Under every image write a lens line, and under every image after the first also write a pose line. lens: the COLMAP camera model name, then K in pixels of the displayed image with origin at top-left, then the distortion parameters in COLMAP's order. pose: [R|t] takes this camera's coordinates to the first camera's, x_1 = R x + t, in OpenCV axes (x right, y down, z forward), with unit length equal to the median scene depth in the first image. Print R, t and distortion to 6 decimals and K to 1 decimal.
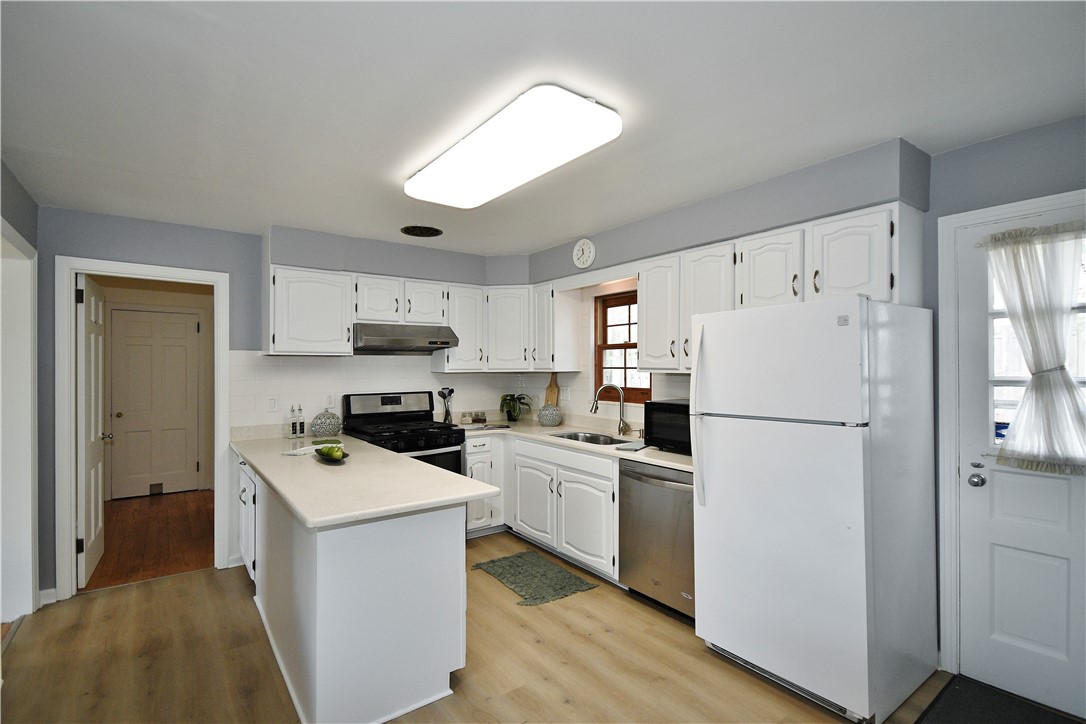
lens RADIAL K [[537.7, 0, 542.9], [0, 537.7, 367.9], [0, 0, 1]] dist [0.008305, -0.000456]
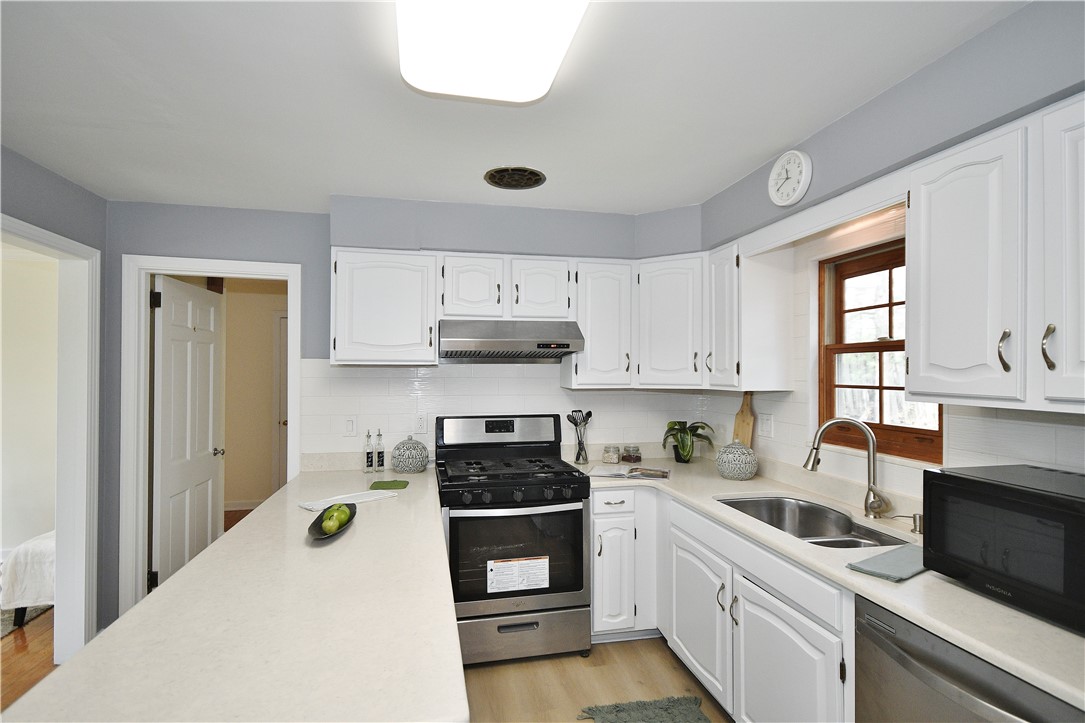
lens RADIAL K [[537.2, 0, 532.6], [0, 537.2, 365.4], [0, 0, 1]] dist [0.008305, -0.000456]
pose [[0.902040, 0.000542, -0.431651, 0.076945], [-0.005598, 0.999930, -0.010442, -0.015121], [0.431615, 0.011836, 0.901980, 0.391258]]
